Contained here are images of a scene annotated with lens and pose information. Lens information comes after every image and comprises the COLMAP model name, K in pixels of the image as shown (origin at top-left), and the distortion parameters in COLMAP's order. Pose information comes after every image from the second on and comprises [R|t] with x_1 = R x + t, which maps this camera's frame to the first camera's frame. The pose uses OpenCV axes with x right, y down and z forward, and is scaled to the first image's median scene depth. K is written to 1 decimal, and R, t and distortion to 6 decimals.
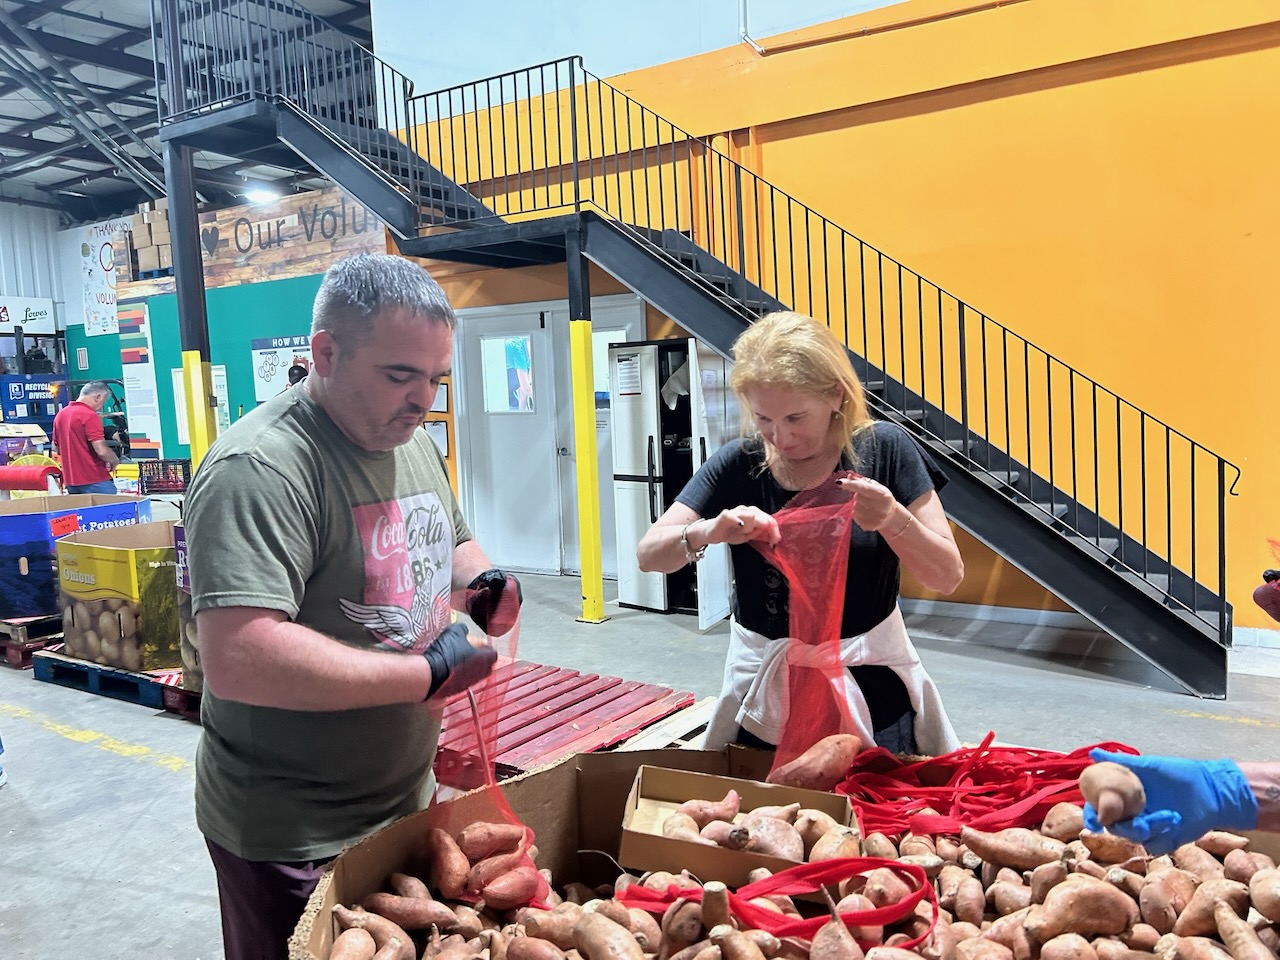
lens RADIAL K [[974.1, 0, 642.2], [0, 974.1, 481.8], [0, 0, 1]] dist [0.045242, -0.046278]
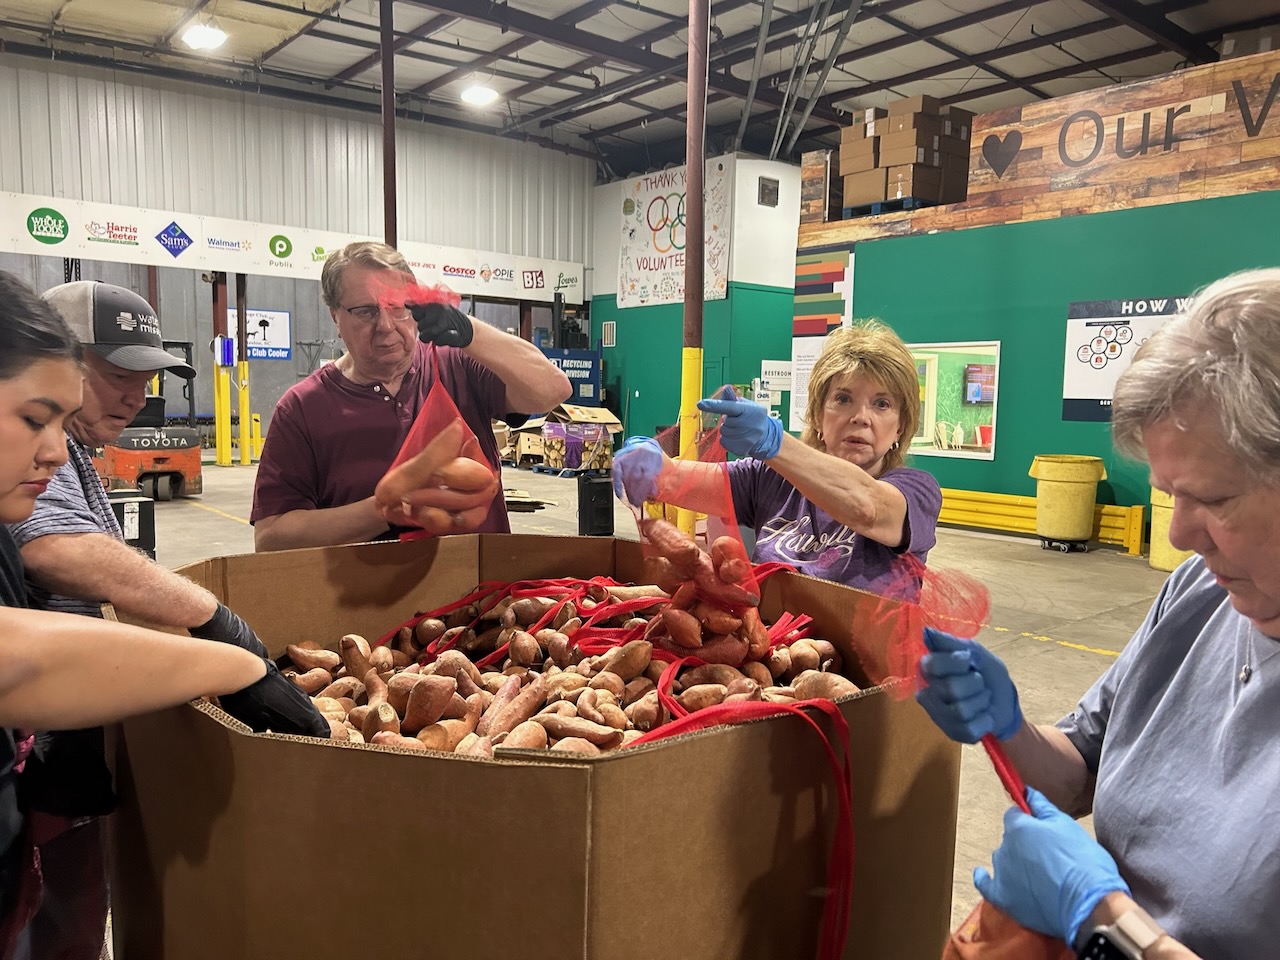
lens RADIAL K [[974.1, 0, 642.3], [0, 974.1, 479.4], [0, 0, 1]] dist [0.045242, -0.046278]
pose [[0.956543, 0.081508, -0.279968, -0.438761], [-0.082389, 0.996563, 0.008640, -0.011157], [0.279710, 0.014802, 0.959970, 0.281975]]
